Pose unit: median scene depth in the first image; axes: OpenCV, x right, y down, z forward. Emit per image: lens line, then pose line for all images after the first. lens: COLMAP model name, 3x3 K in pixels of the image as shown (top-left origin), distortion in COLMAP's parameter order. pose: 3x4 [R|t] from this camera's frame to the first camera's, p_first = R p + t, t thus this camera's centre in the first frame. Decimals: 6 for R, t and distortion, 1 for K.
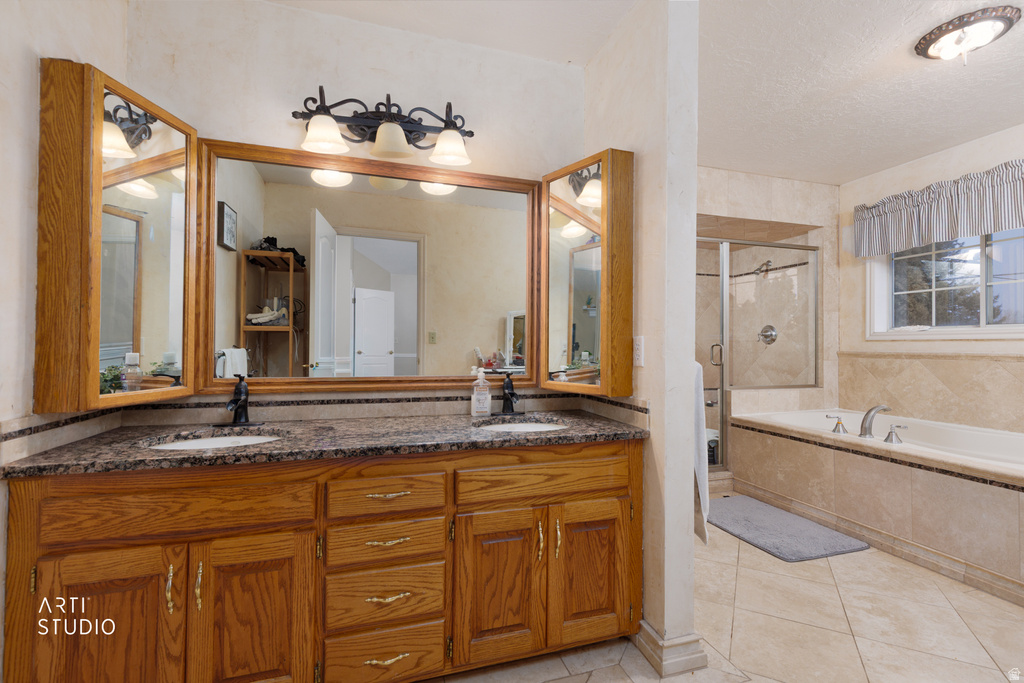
lens RADIAL K [[456.6, 0, 516.4], [0, 456.6, 339.1], [0, 0, 1]] dist [0.006823, -0.001214]
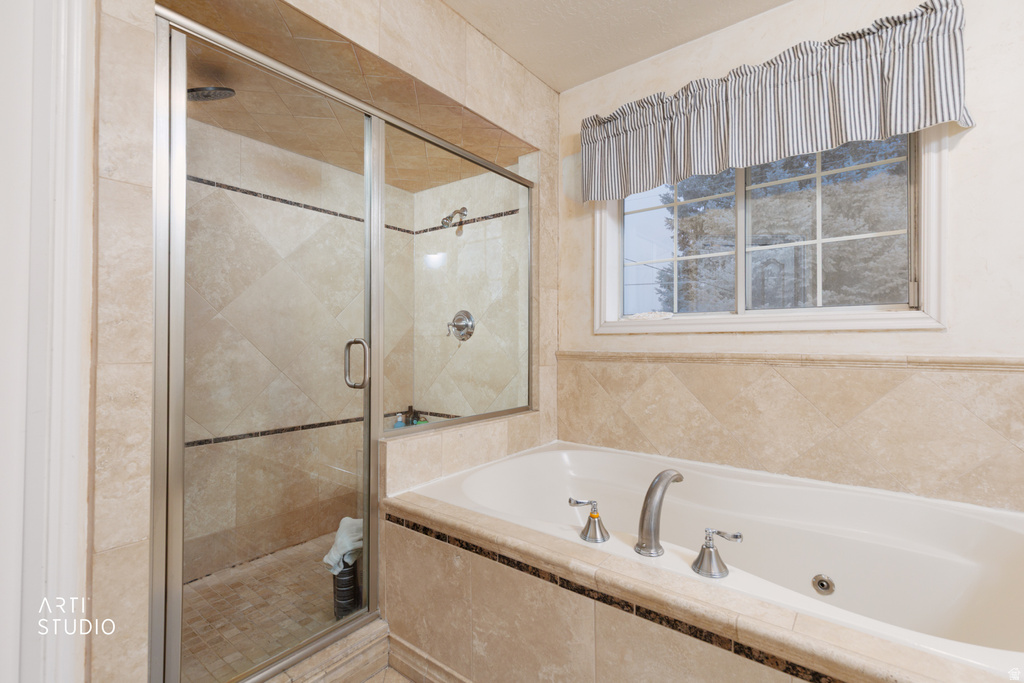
lens RADIAL K [[456.6, 0, 516.4], [0, 456.6, 339.1], [0, 0, 1]] dist [0.006823, -0.001214]
pose [[0.821203, 0.000370, 0.570637, 0.319357], [-0.003806, 0.999981, 0.004829, 0.007504], [-0.570624, -0.006137, 0.821188, 0.557617]]
